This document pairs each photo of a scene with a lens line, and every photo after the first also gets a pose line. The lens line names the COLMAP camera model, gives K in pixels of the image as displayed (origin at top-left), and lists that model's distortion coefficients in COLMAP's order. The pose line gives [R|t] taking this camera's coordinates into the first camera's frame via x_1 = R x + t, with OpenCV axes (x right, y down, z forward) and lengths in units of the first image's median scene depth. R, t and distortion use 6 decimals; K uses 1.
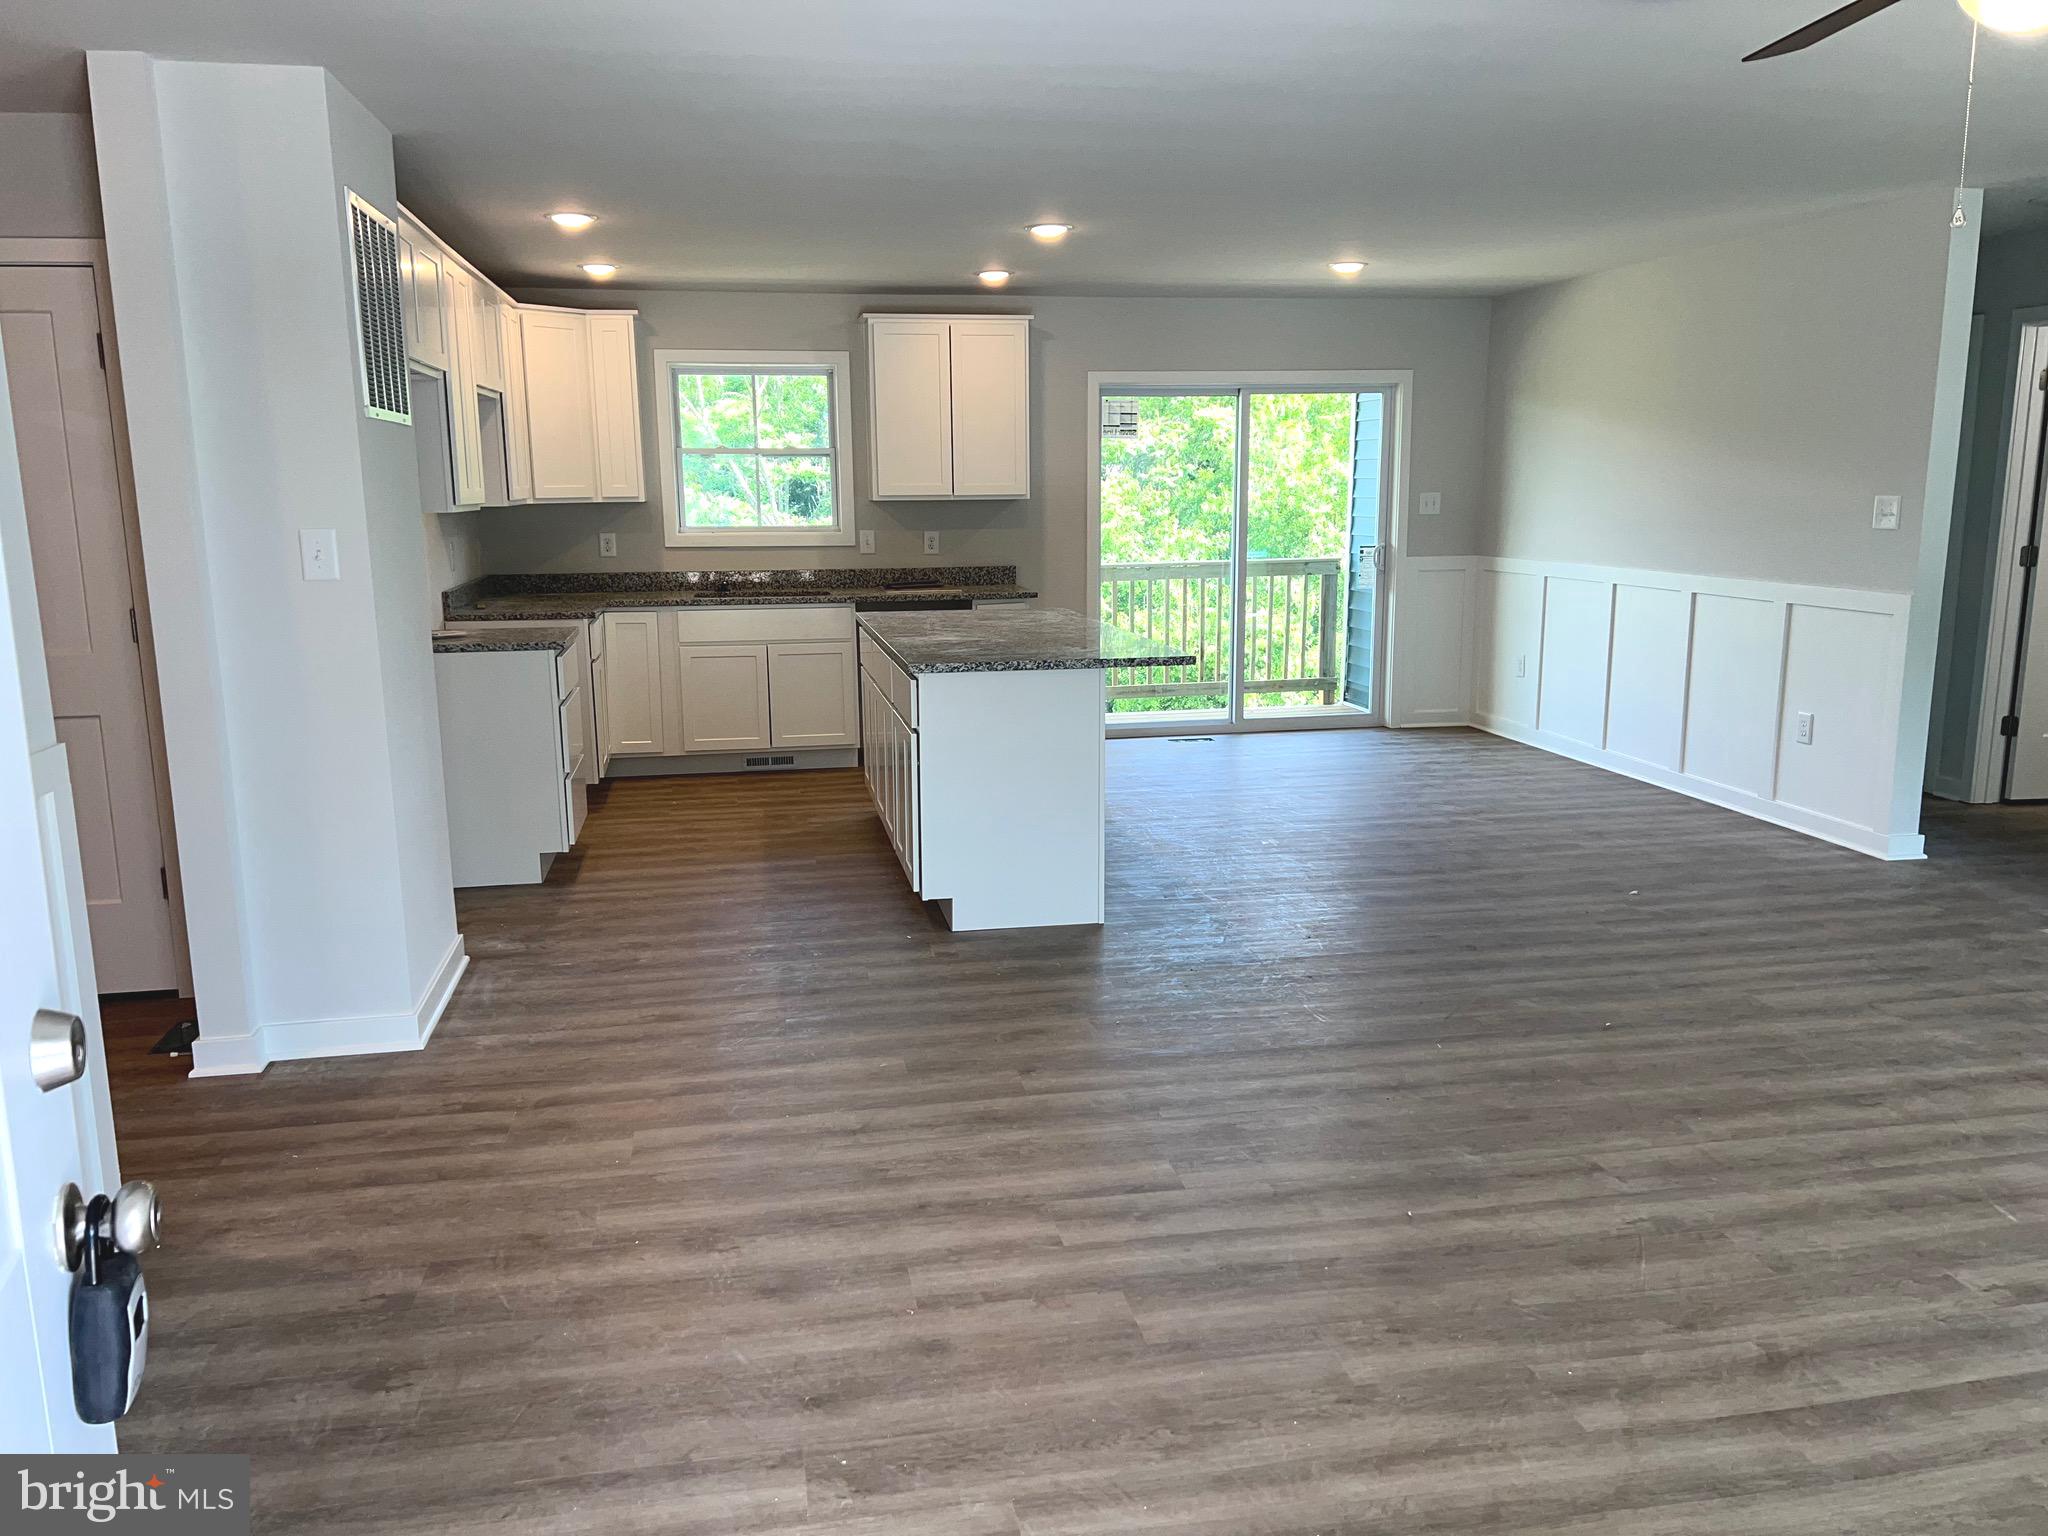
lens RADIAL K [[1535.6, 0, 1022.9], [0, 1535.6, 766.1], [0, 0, 1]] dist [0.036163, -0.050877]
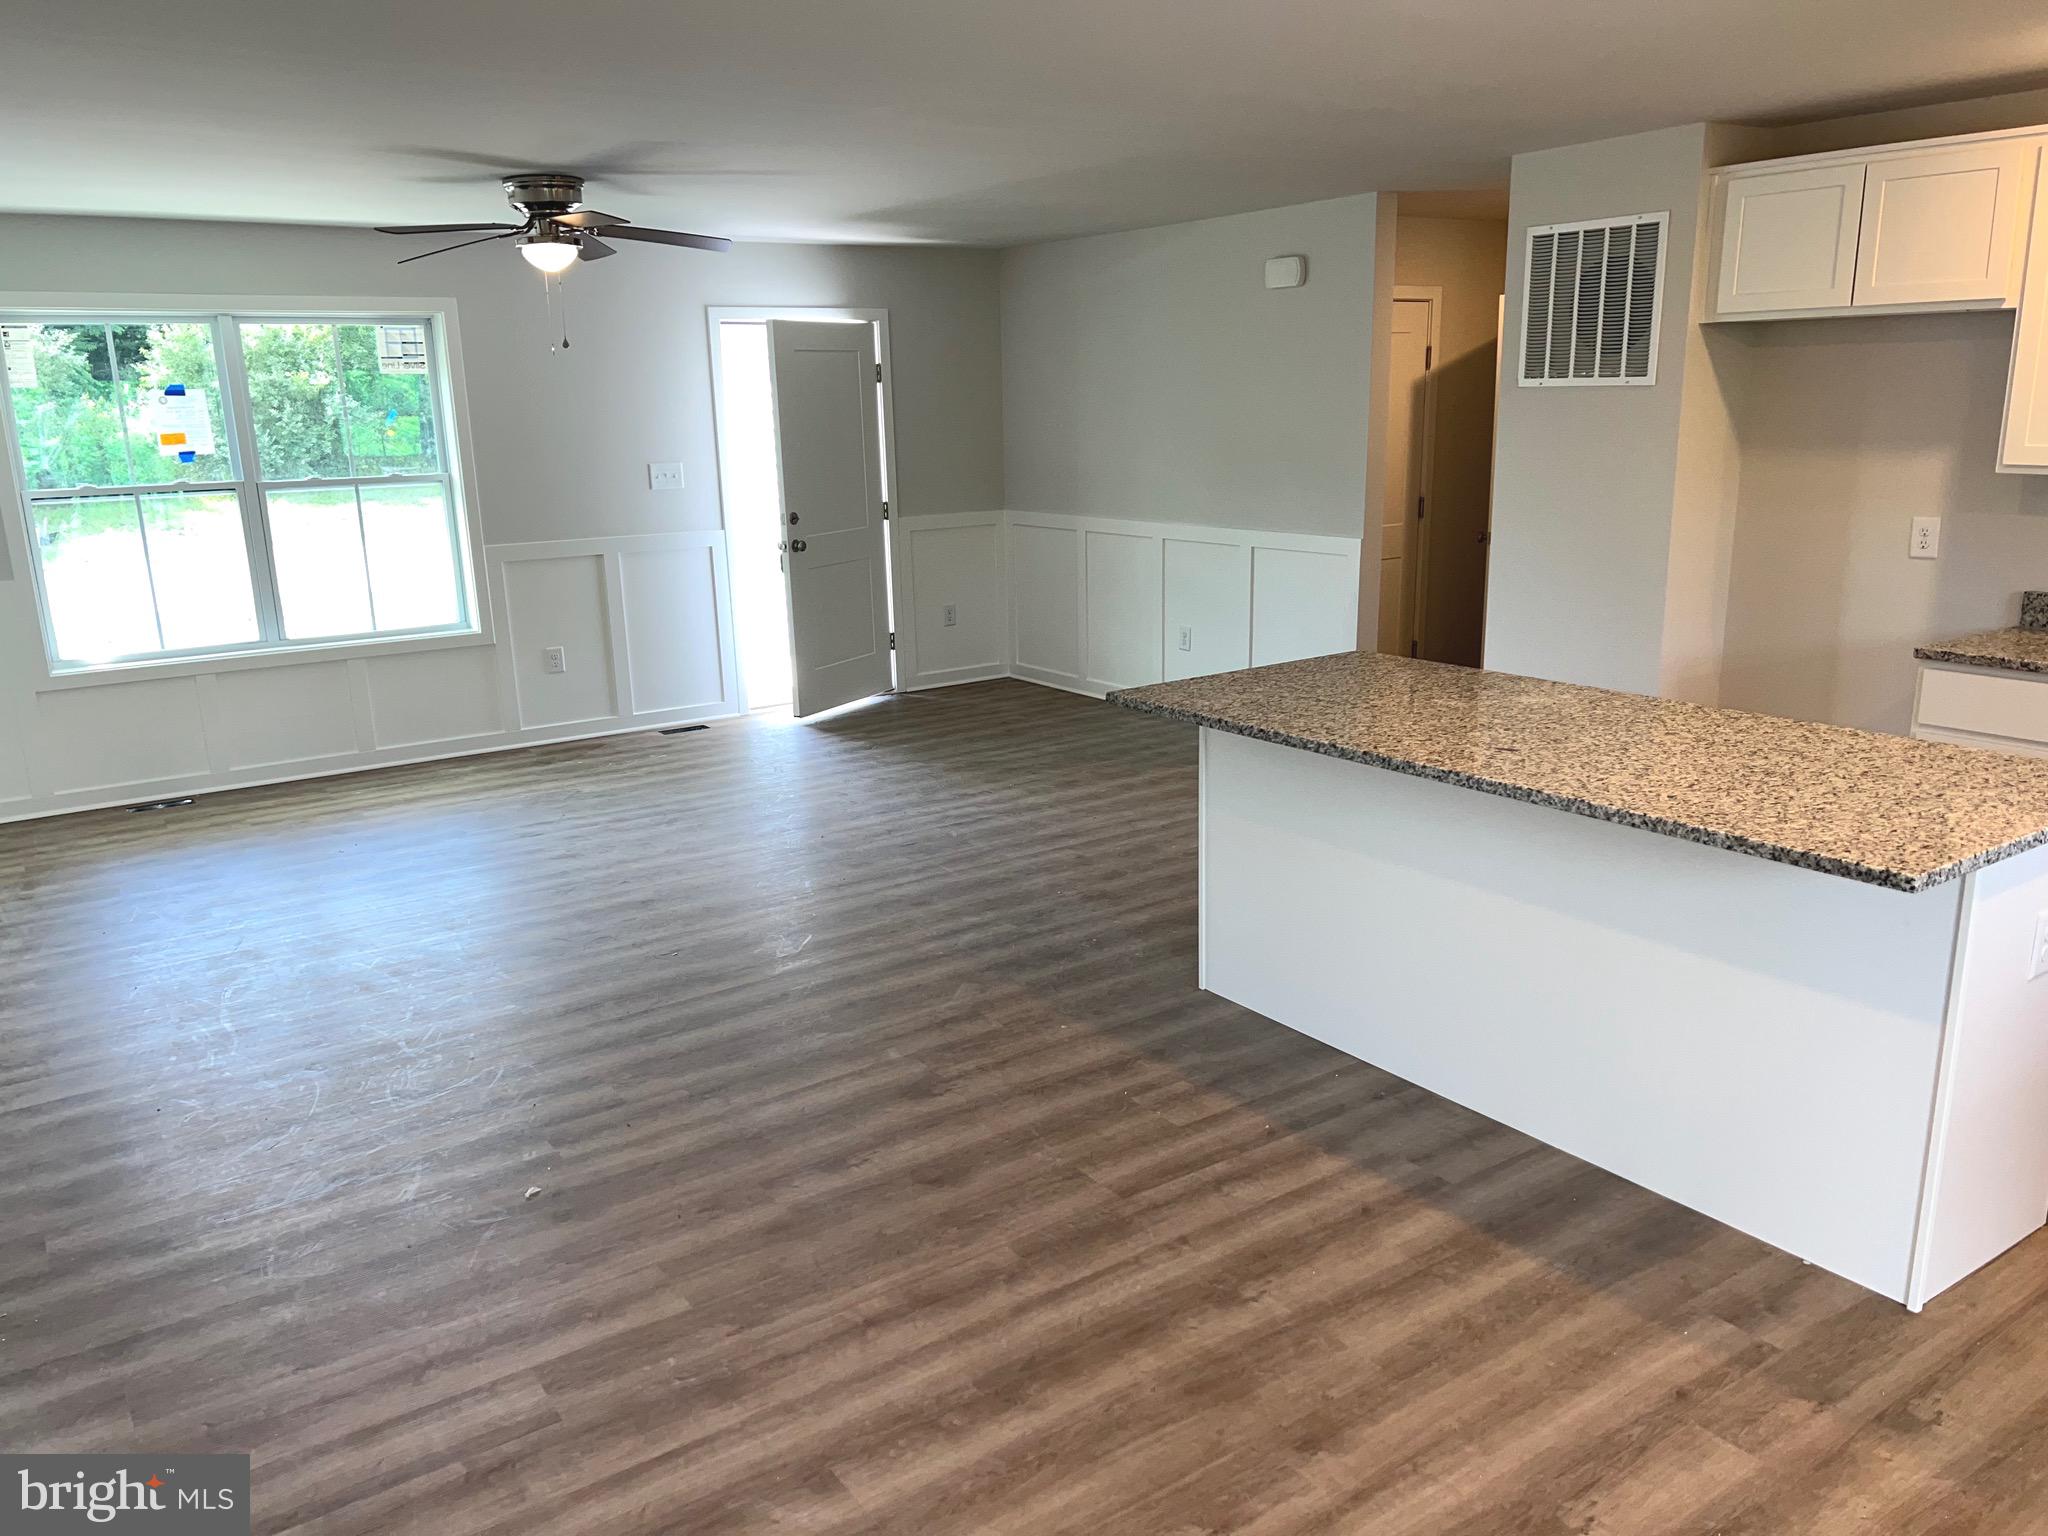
lens RADIAL K [[1535.6, 0, 996.5], [0, 1535.6, 781.8], [0, 0, 1]] dist [0.036163, -0.050877]
pose [[-0.917978, 0.121489, -0.377566, 0.731333], [-0.047538, 0.911371, 0.408831, -0.546633], [0.393772, 0.393247, -0.830843, 2.529584]]
